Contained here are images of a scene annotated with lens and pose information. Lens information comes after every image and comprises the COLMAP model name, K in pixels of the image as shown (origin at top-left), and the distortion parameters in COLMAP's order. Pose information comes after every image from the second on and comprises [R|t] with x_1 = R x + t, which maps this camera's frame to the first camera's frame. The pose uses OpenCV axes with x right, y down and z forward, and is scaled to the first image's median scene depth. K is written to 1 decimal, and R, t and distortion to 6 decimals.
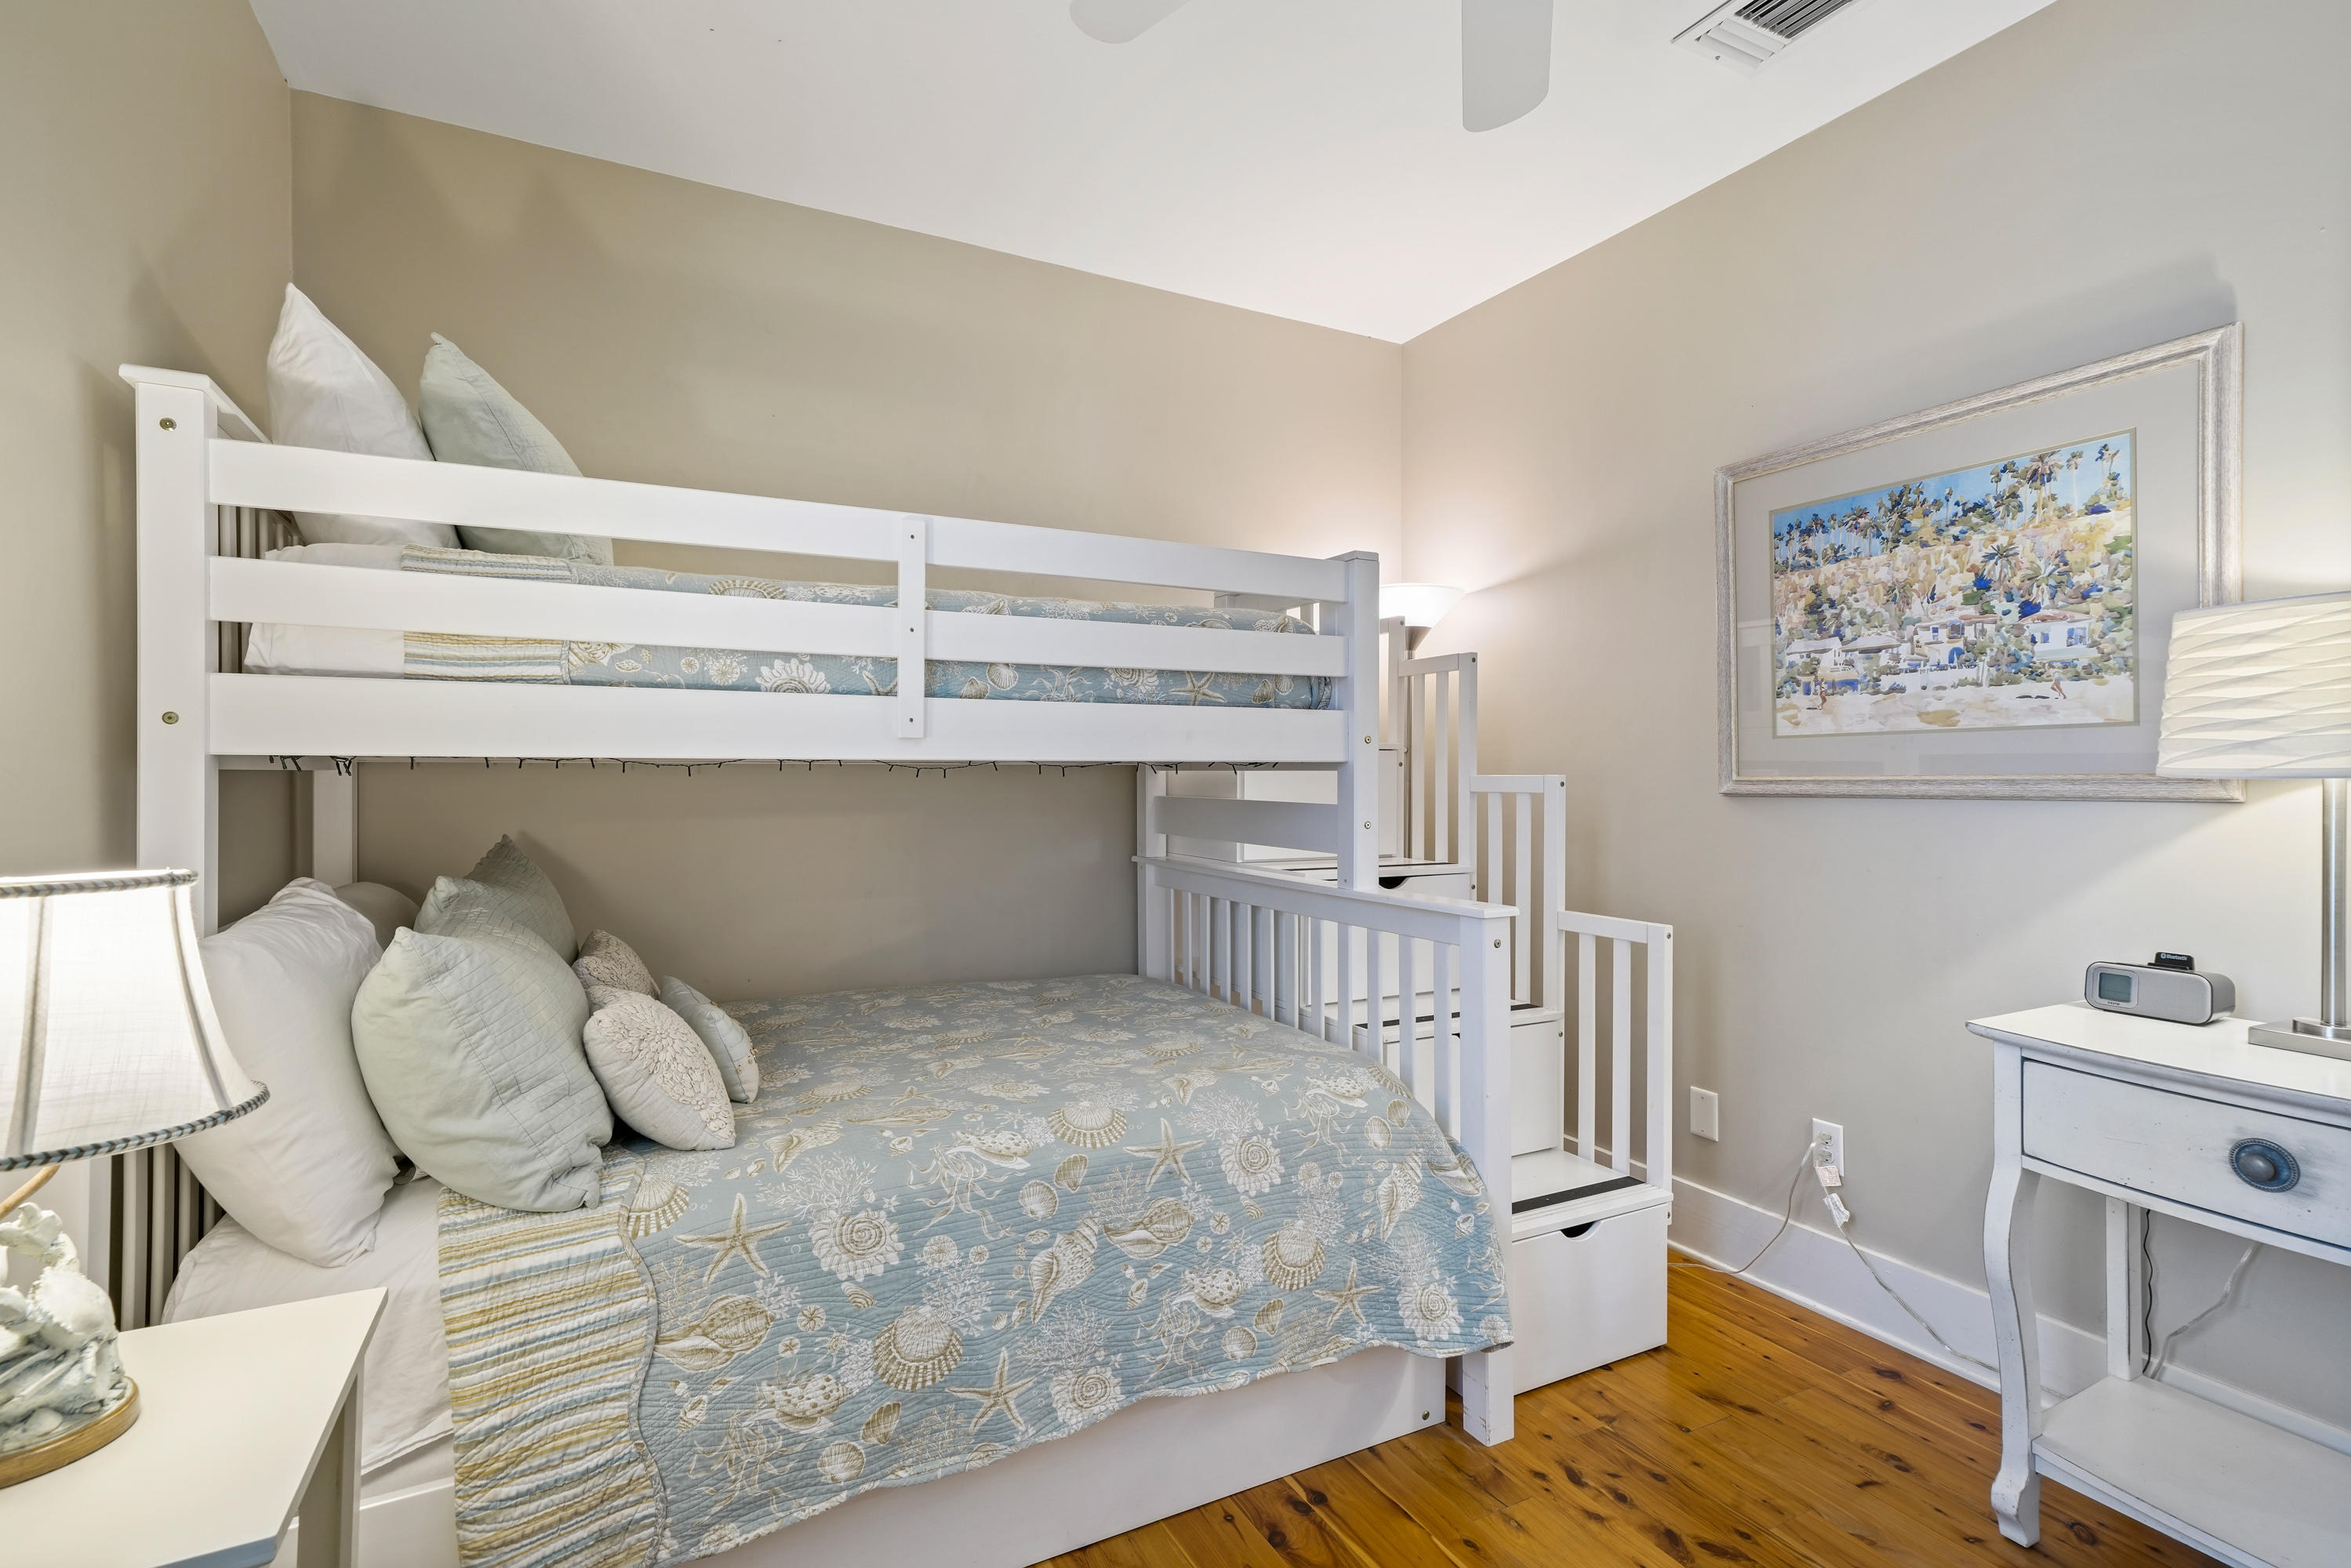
lens RADIAL K [[1086.9, 0, 1176.5], [0, 1086.9, 768.5], [0, 0, 1]] dist [0.016620, 0.000719]
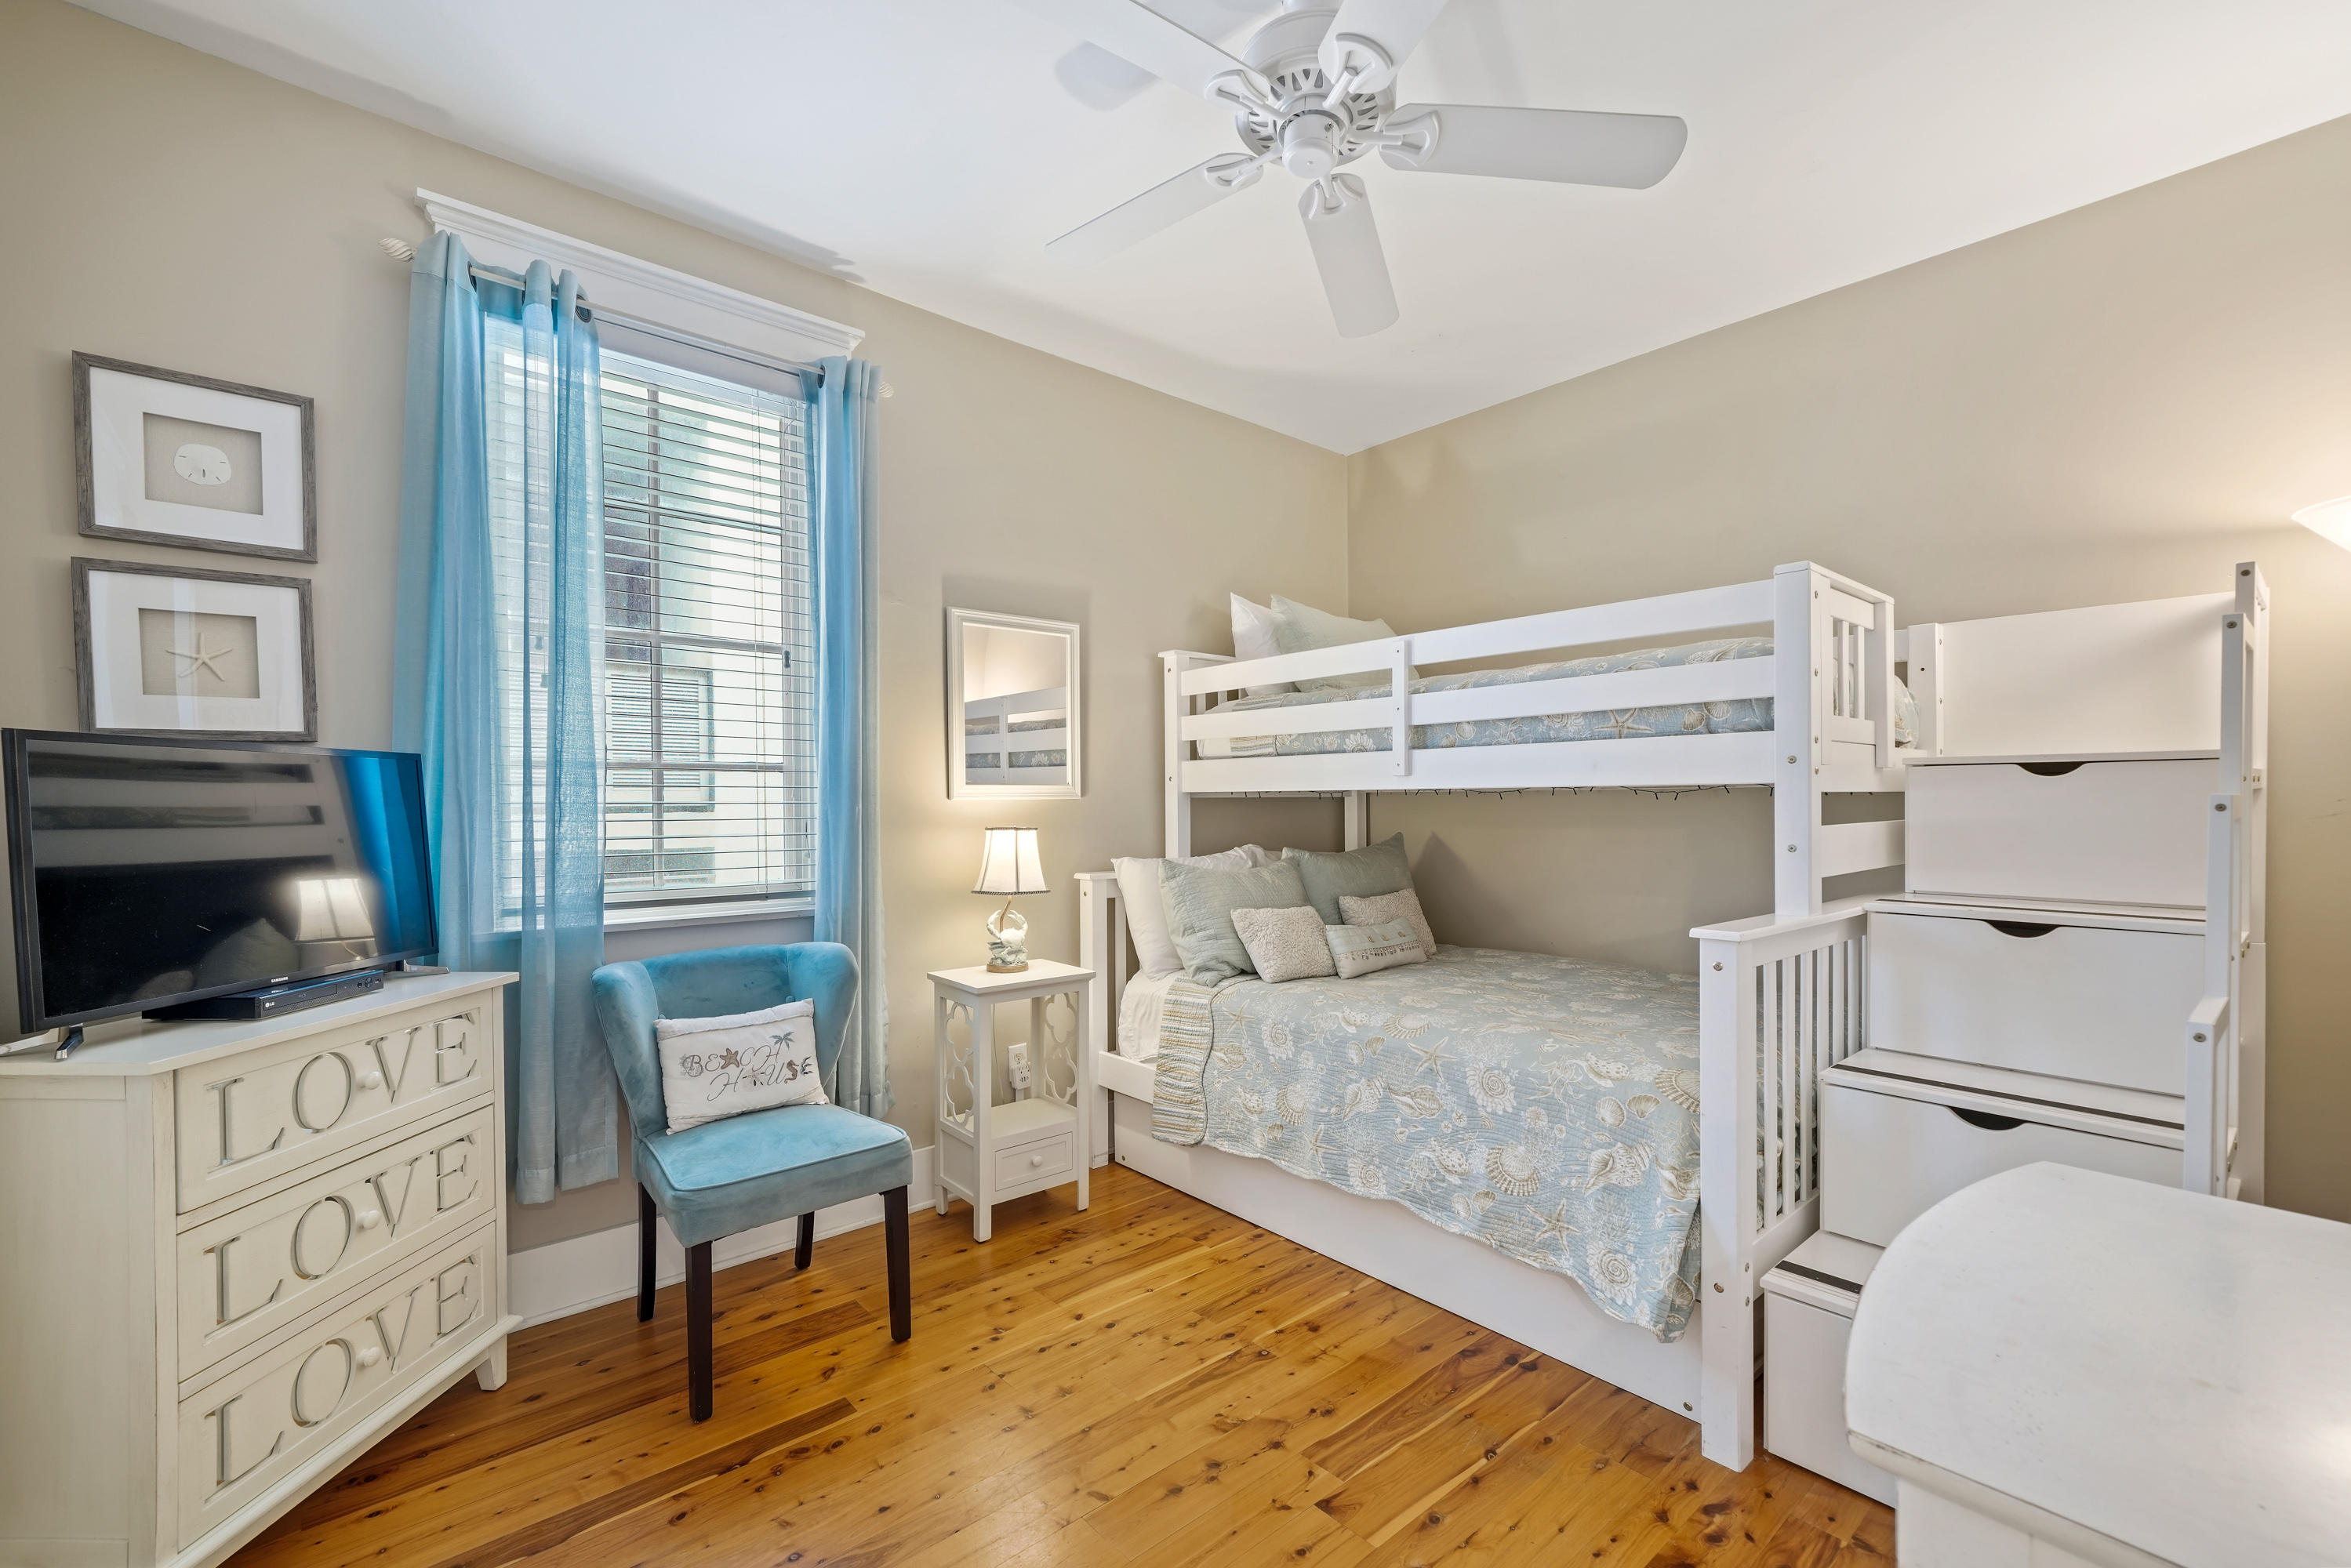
lens RADIAL K [[1000.1, 0, 1179.2], [0, 1000.1, 804.9], [0, 0, 1]] dist [-0.001252, -0.000006]
pose [[0.240459, 0.001305, -0.970658, 1.186848], [0.009680, 0.999946, 0.003743, 0.006719], [0.970611, -0.010296, 0.240433, 0.343982]]
